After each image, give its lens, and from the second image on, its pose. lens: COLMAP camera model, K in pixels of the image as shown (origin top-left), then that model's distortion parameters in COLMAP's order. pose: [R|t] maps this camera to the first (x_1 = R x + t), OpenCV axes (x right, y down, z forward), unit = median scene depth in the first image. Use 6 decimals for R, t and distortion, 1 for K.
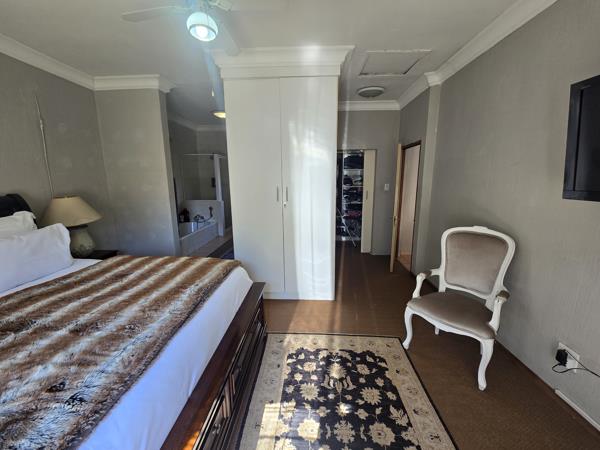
lens RADIAL K [[245.5, 0, 298.5], [0, 245.5, 224.4], [0, 0, 1]] dist [0.001279, 0.000092]
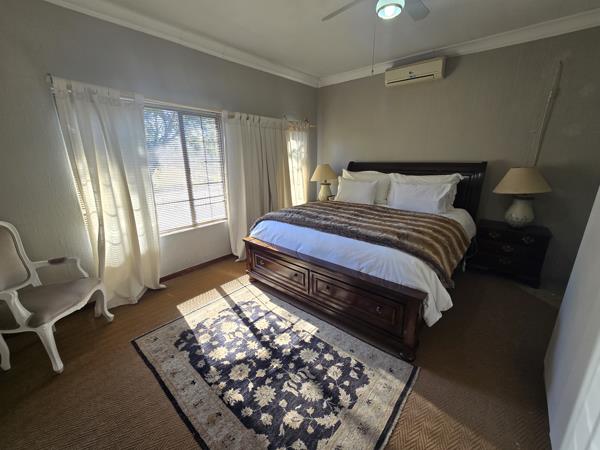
lens RADIAL K [[245.5, 0, 300.0], [0, 245.5, 224.5], [0, 0, 1]] dist [0.001279, 0.000092]
pose [[-0.609325, 0.231774, -0.758290, 0.650361], [-0.137744, 0.910844, 0.389087, -0.219022], [0.780864, 0.341531, -0.523075, 1.164297]]
